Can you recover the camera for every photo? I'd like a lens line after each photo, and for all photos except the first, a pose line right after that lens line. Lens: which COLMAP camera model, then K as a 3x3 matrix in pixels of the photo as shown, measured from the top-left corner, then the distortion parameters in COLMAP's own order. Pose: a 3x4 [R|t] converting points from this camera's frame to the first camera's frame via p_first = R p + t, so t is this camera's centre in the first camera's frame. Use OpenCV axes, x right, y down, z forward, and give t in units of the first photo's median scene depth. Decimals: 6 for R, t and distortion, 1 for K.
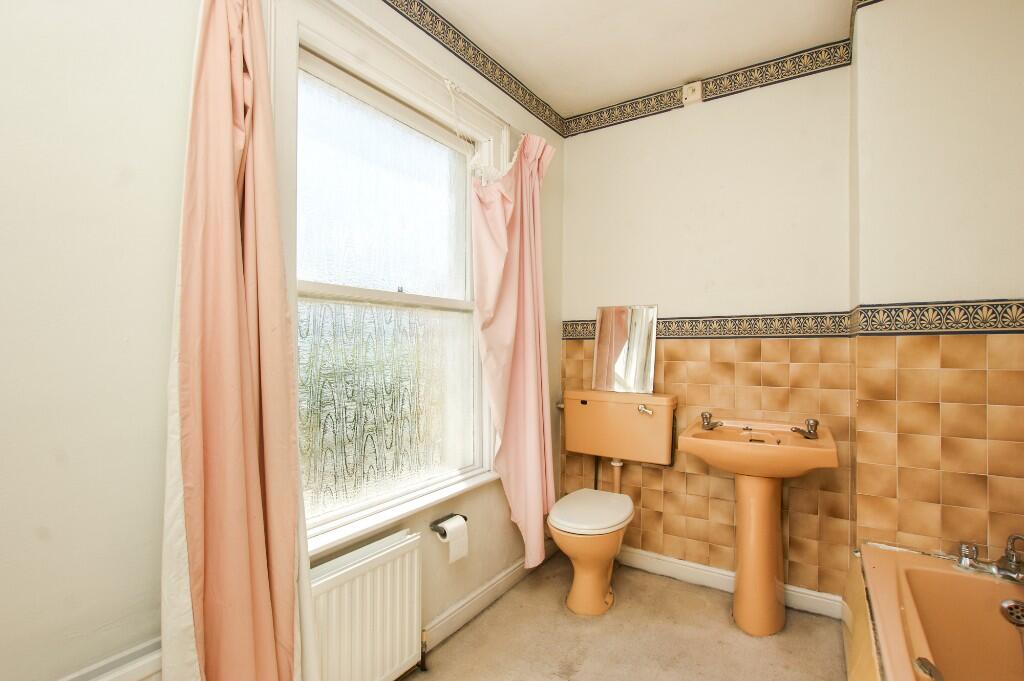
lens RADIAL K [[484.1, 0, 512.0], [0, 484.1, 340.5], [0, 0, 1]] dist [0.002852, 0.000315]
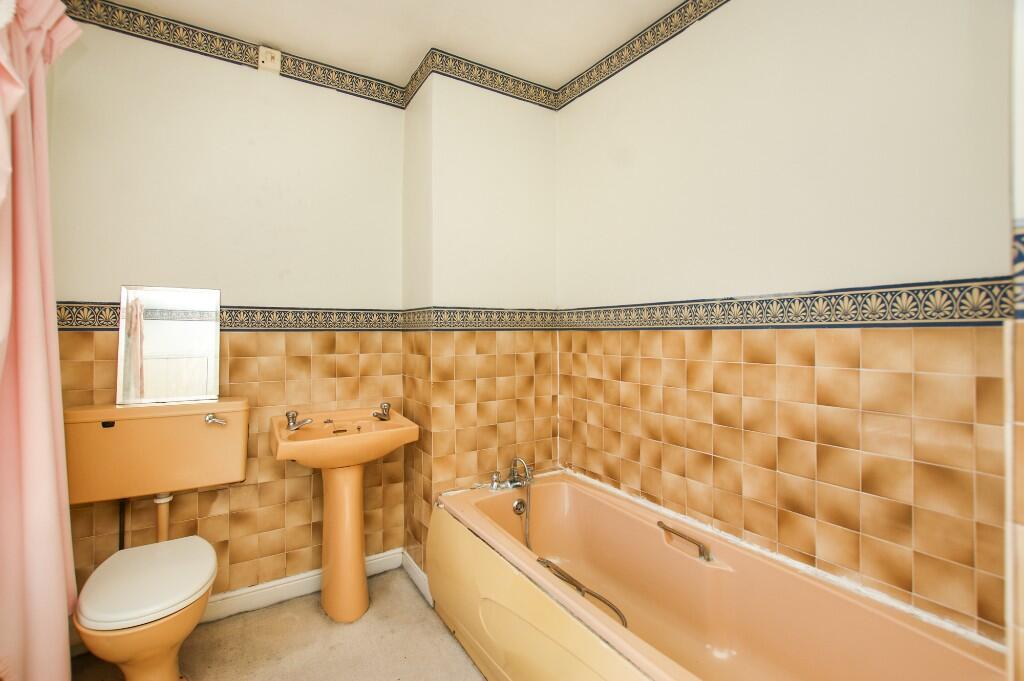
lens RADIAL K [[453.2, 0, 512.7], [0, 453.2, 324.2], [0, 0, 1]] dist [-0.004534, -0.000271]
pose [[0.428894, 0.017998, 0.903175, -0.205017], [-0.009959, 0.999835, -0.015195, -0.009177], [-0.903300, -0.002478, 0.429003, 0.250248]]
